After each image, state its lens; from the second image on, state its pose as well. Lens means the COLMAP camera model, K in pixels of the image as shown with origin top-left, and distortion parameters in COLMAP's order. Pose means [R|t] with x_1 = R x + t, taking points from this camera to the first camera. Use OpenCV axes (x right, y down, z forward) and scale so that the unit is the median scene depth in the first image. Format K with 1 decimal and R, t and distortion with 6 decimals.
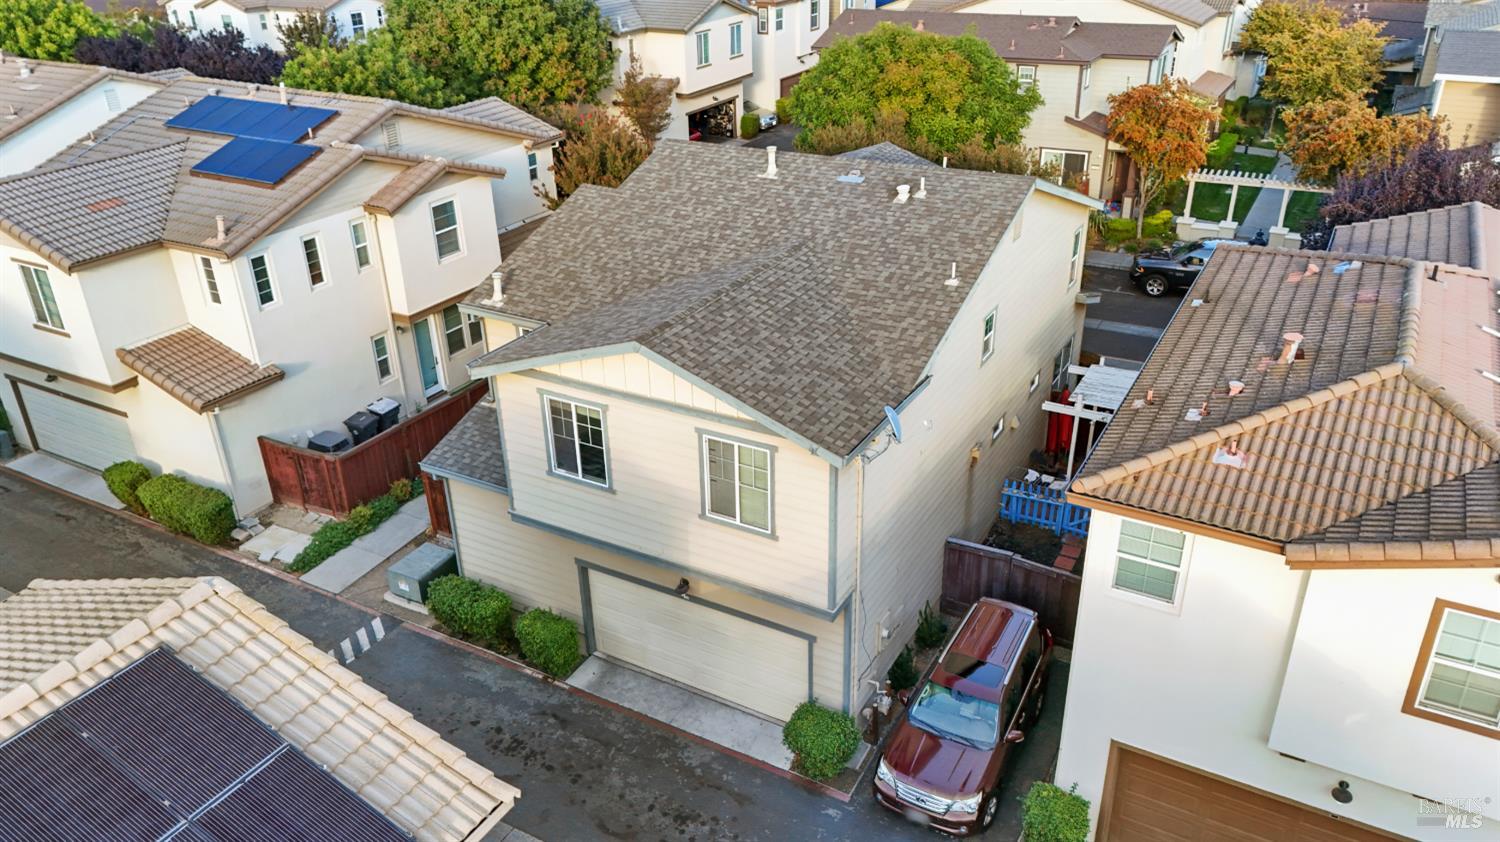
lens RADIAL K [[1103.2, 0, 750.0], [0, 1103.2, 421.0], [0, 0, 1]] dist [0.073635, -0.075751]
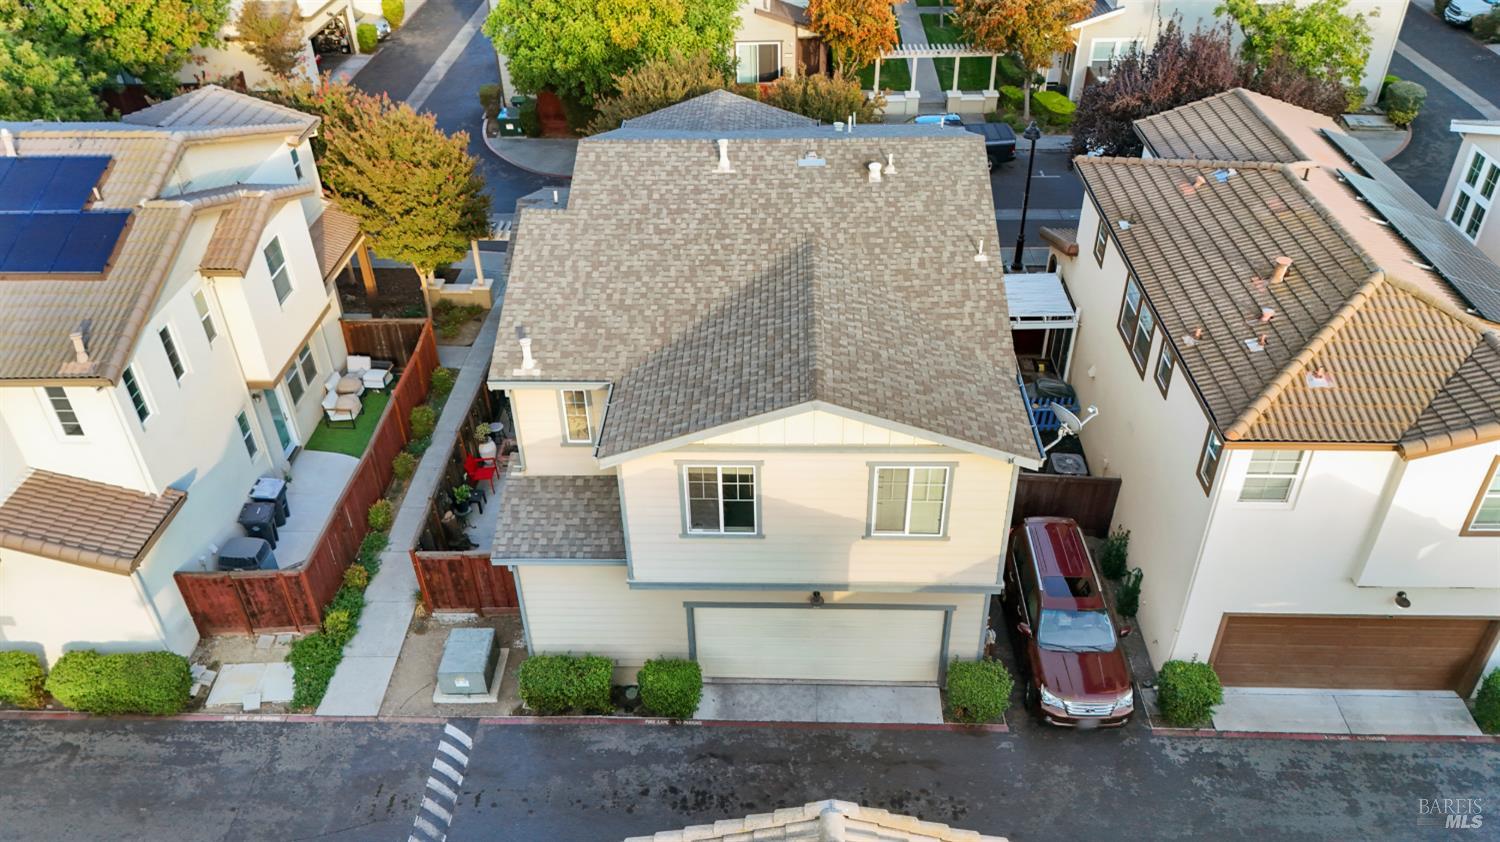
lens RADIAL K [[1103.2, 0, 750.0], [0, 1103.2, 421.0], [0, 0, 1]] dist [0.073635, -0.075751]
pose [[0.885713, -0.264964, 0.381191, -0.440432], [0.208862, 0.960761, 0.182521, -0.201460], [-0.414595, -0.082045, 0.906300, 0.087627]]
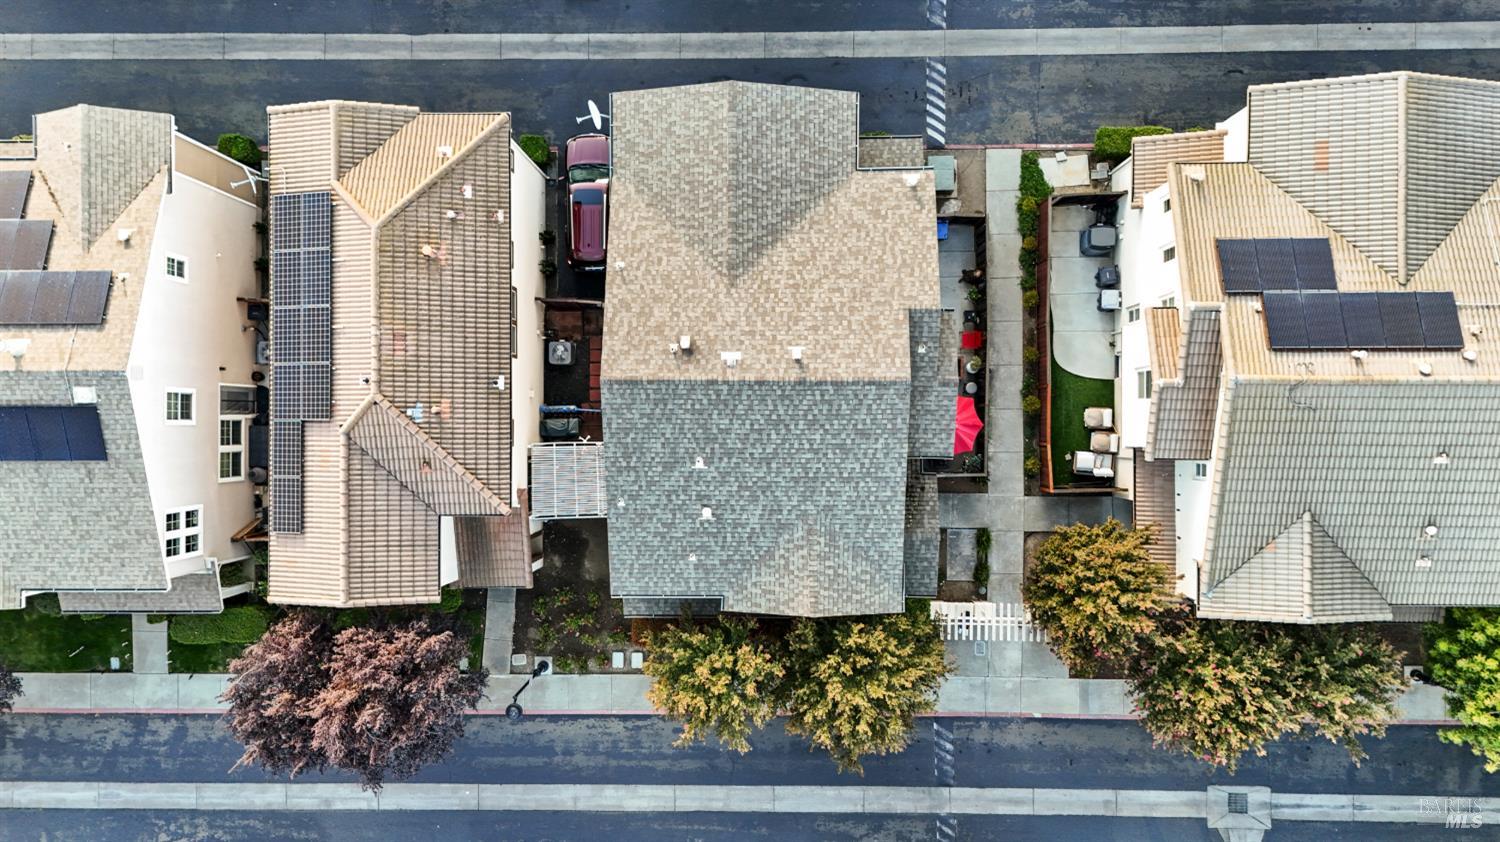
lens RADIAL K [[1103.2, 0, 750.0], [0, 1103.2, 421.0], [0, 0, 1]] dist [0.073635, -0.075751]
pose [[-0.870587, 0.490115, 0.043184, 0.055070], [-0.179392, -0.397926, 0.899707, -1.582053], [0.458144, 0.775527, 0.434352, 0.519767]]
